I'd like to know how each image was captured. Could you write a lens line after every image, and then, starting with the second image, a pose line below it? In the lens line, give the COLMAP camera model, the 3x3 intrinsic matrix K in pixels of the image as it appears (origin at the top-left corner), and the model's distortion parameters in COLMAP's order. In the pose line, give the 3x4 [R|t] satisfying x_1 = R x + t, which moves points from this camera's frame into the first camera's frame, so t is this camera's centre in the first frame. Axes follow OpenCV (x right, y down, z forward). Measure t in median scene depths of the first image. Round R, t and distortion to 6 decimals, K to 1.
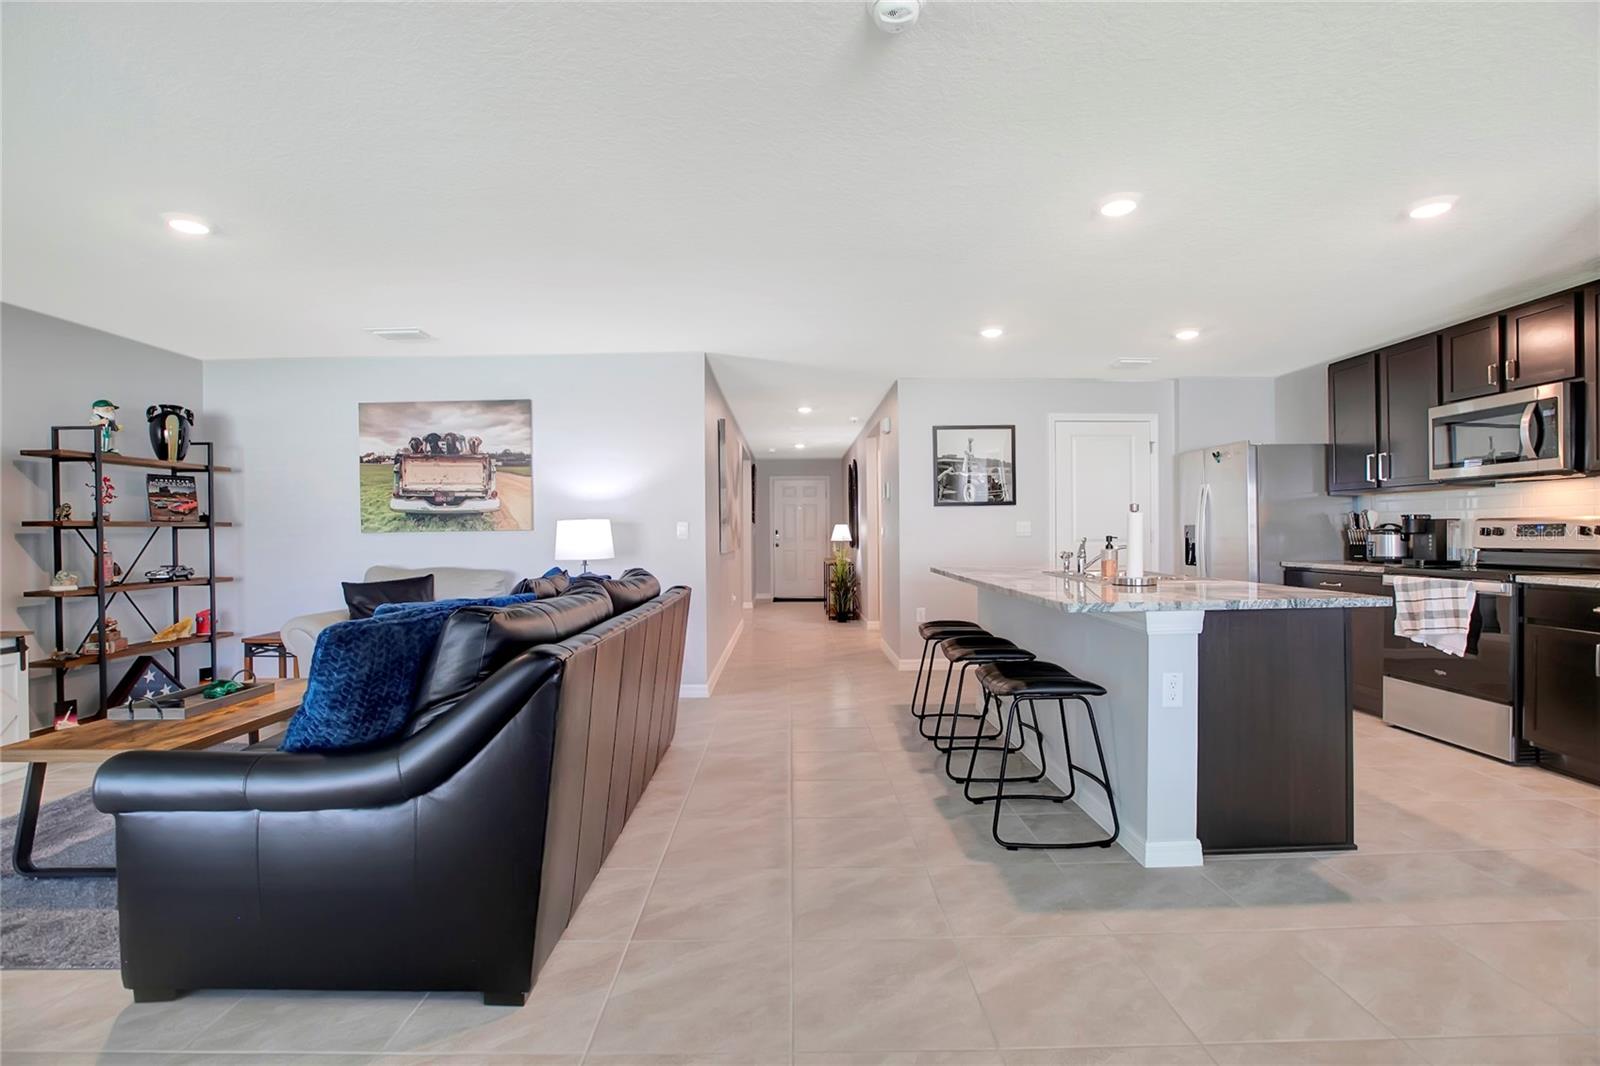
lens RADIAL K [[751.6, 0, 789.6], [0, 751.6, 534.9], [0, 0, 1]] dist [-0.041490, 0.014262]
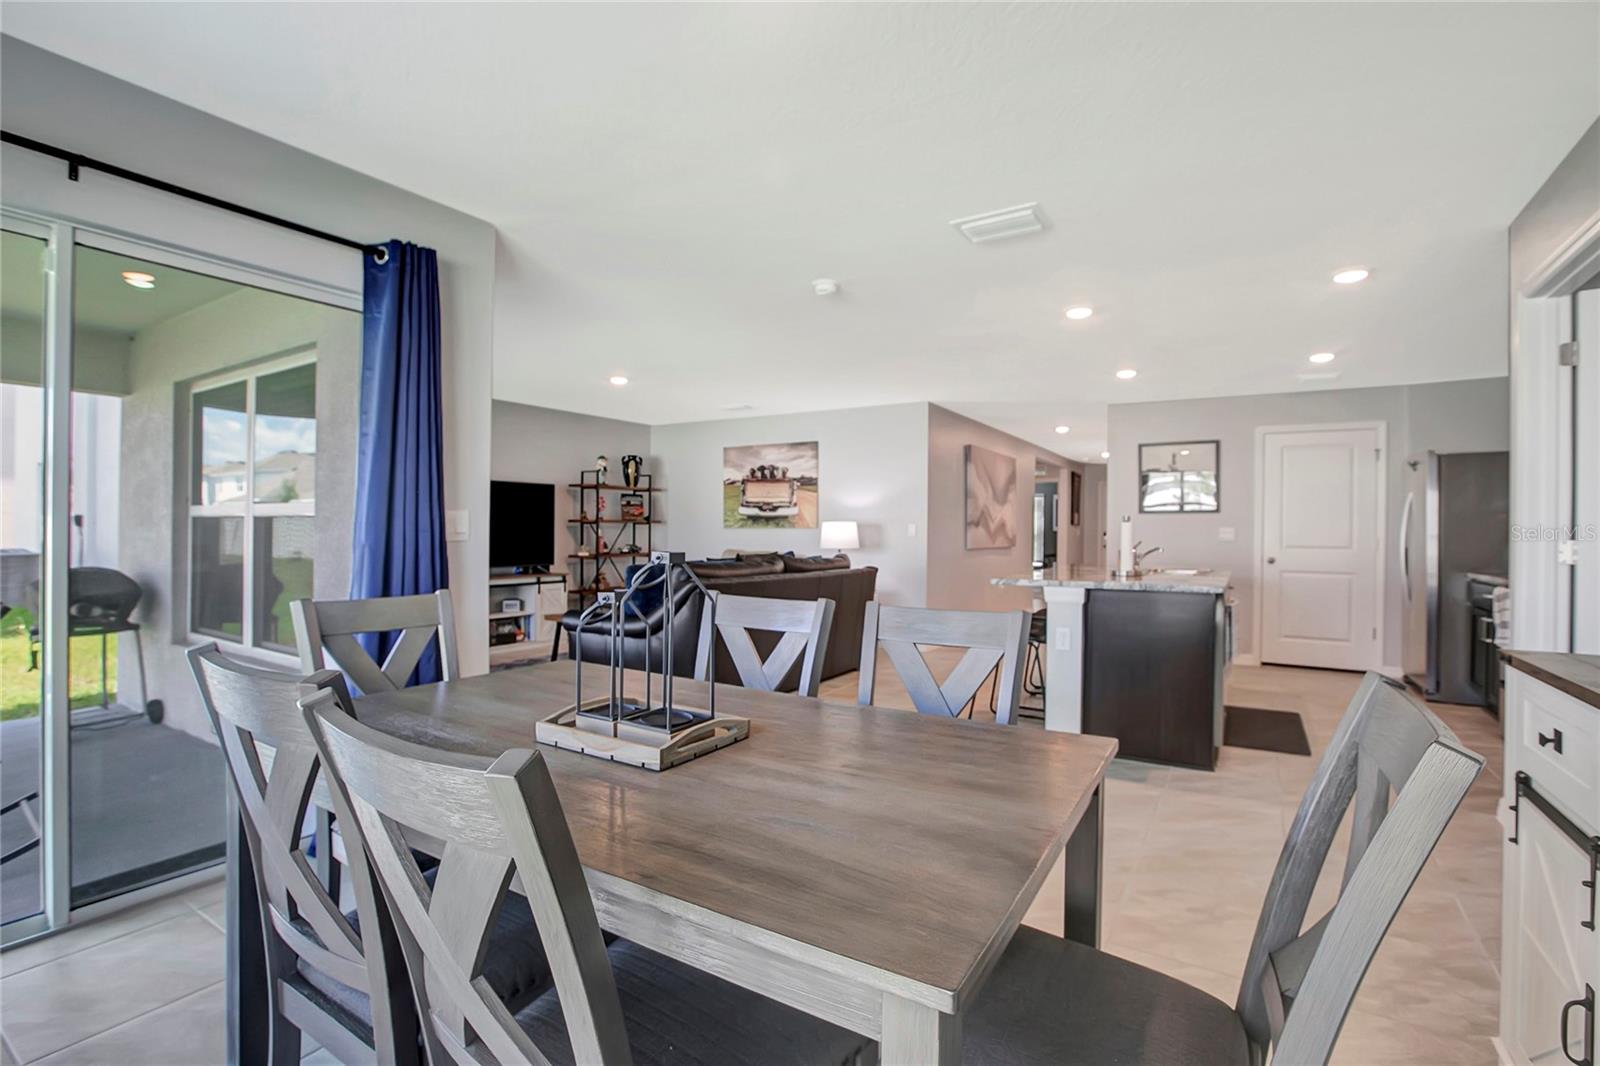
lens RADIAL K [[751.6, 0, 780.5], [0, 751.6, 531.7], [0, 0, 1]] dist [-0.041490, 0.014262]
pose [[0.835079, 0.019089, -0.549799, 0.427208], [-0.021413, 0.999768, 0.002188, -0.001659], [0.549713, 0.009945, 0.835294, -0.297760]]
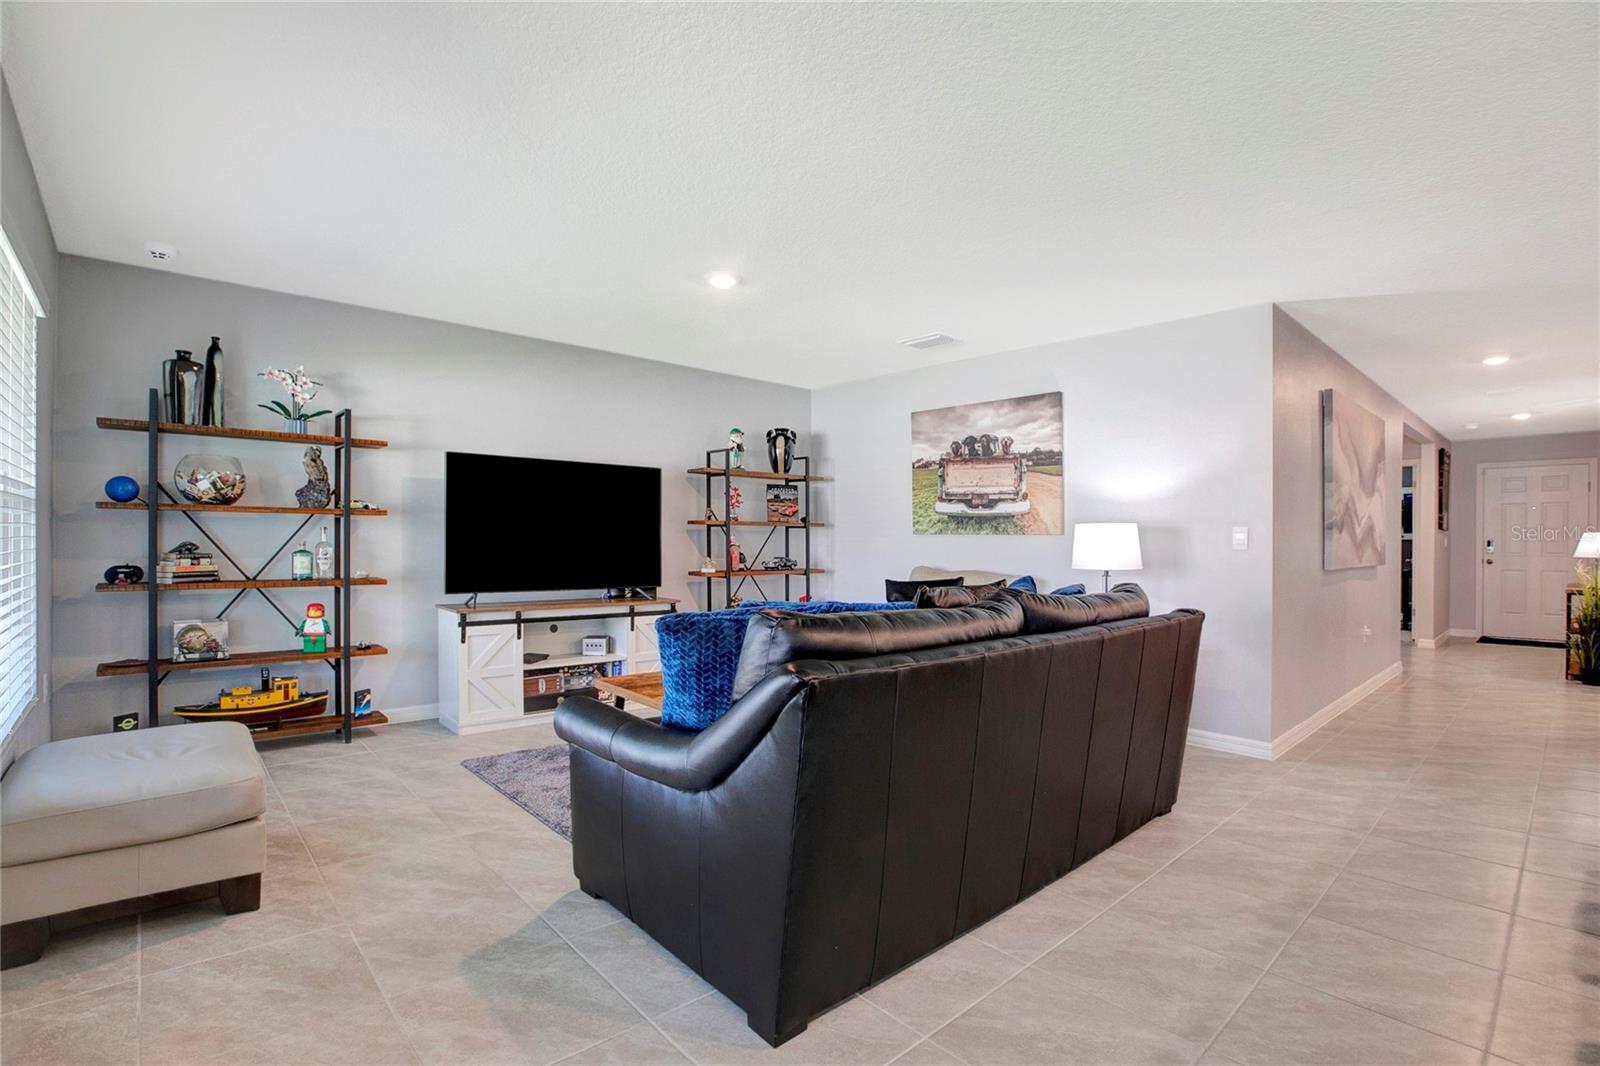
lens RADIAL K [[751.6, 0, 808.3], [0, 751.6, 546.6], [0, 0, 1]] dist [-0.041490, 0.014262]
pose [[0.683603, 0.029440, -0.729260, 0.117459], [-0.023185, 0.999558, 0.018618, -0.000543], [0.729486, 0.004181, 0.683983, 0.145109]]
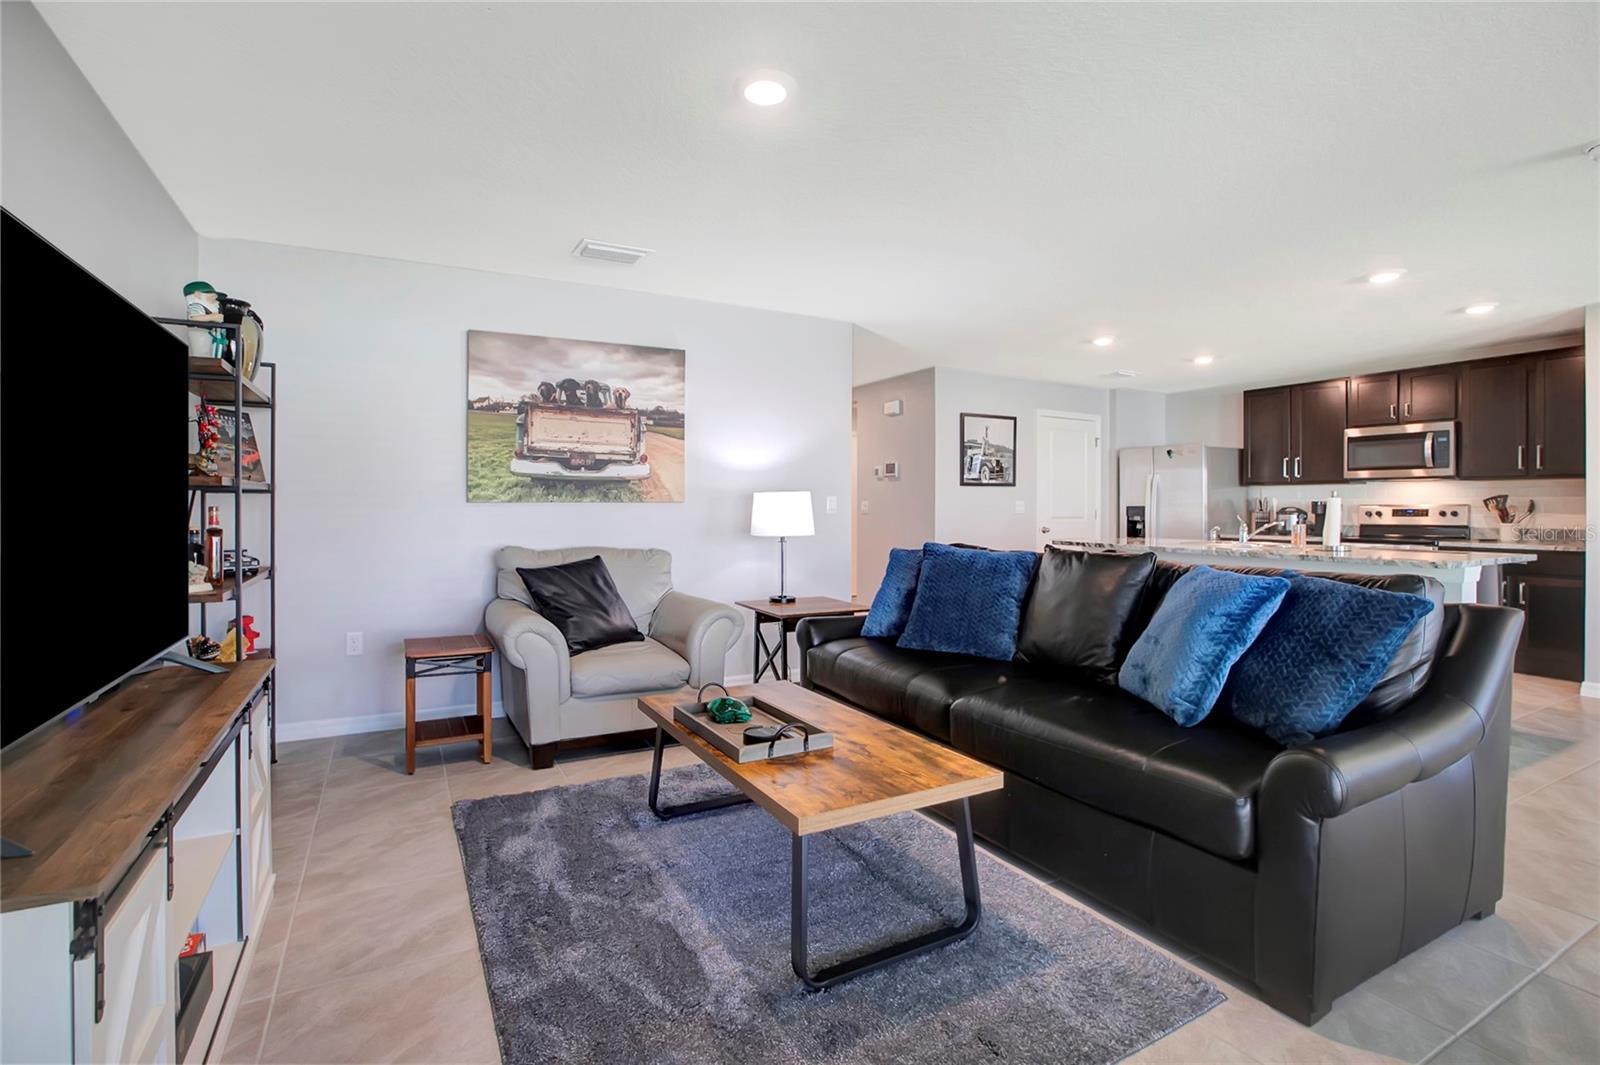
lens RADIAL K [[751.6, 0, 771.8], [0, 751.6, 508.4], [0, 0, 1]] dist [-0.041490, 0.014262]
pose [[0.880013, 0.011390, 0.474812, -0.673928], [-0.009755, 0.999935, -0.005906, 0.004929], [-0.474849, 0.000565, 0.880067, 0.193115]]
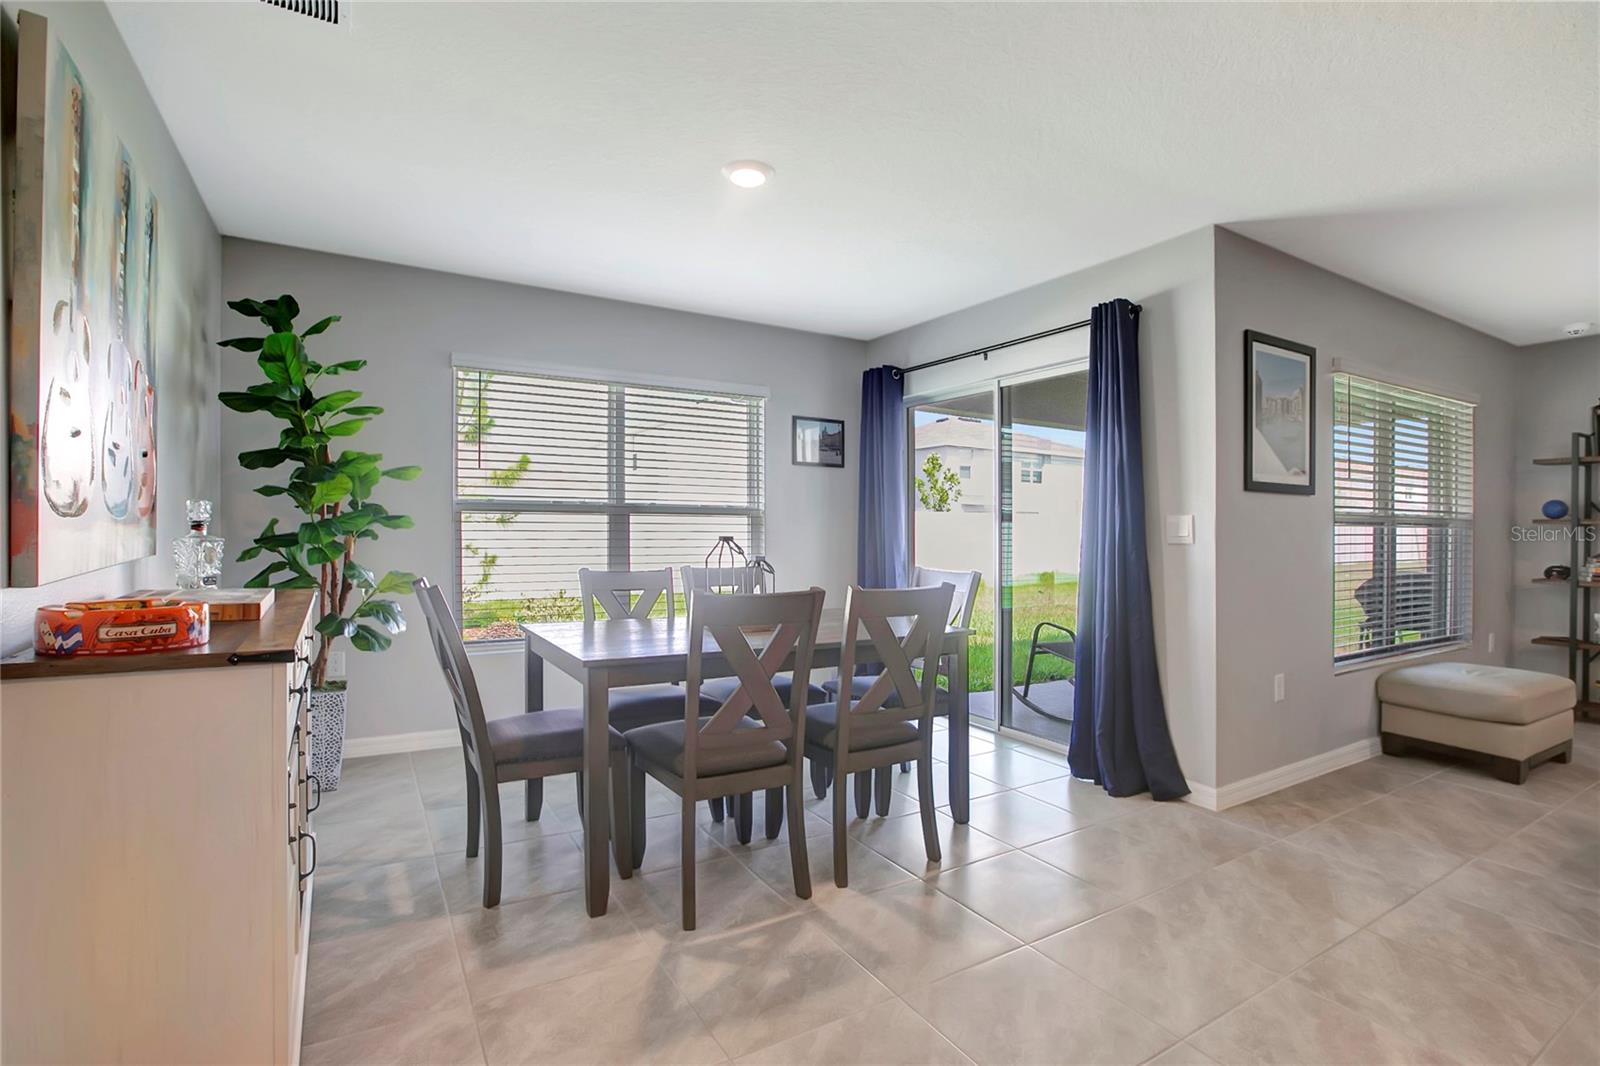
lens RADIAL K [[751.6, 0, 794.1], [0, 751.6, 533.6], [0, 0, 1]] dist [-0.041490, 0.014262]
pose [[-0.846197, 0.000278, -0.532870, 0.484593], [-0.006519, 0.999920, 0.010873, 0.000868], [0.532830, 0.012675, -0.846128, 0.409247]]
